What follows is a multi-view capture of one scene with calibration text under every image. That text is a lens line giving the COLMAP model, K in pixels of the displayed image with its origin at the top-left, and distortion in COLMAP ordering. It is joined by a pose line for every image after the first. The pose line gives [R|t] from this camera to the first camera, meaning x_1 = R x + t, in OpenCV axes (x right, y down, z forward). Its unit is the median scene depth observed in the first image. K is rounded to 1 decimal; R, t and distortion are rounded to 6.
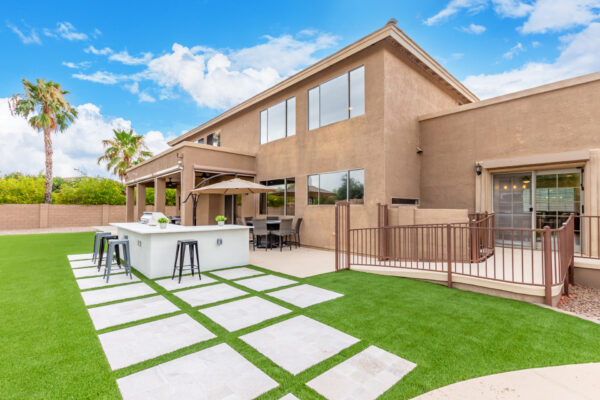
lens RADIAL K [[273.4, 0, 300.8], [0, 273.4, 196.9], [0, 0, 1]] dist [0.001859, -0.000150]
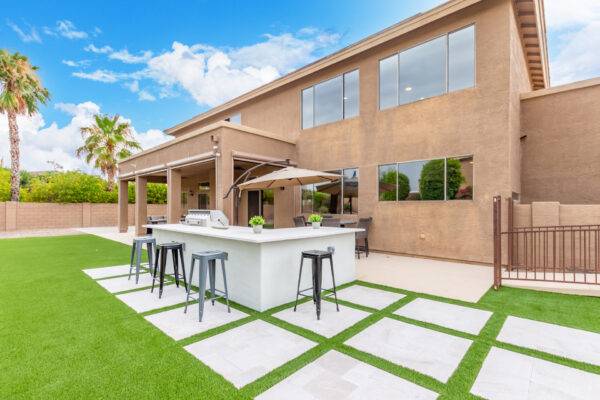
lens RADIAL K [[273.4, 0, 287.9], [0, 273.4, 200.4], [0, 0, 1]] dist [0.001859, -0.000150]
pose [[0.996996, 0.000890, 0.077442, -0.260753], [-0.001931, 0.999909, 0.013361, 0.013413], [-0.077423, -0.013471, 0.996907, 0.172608]]
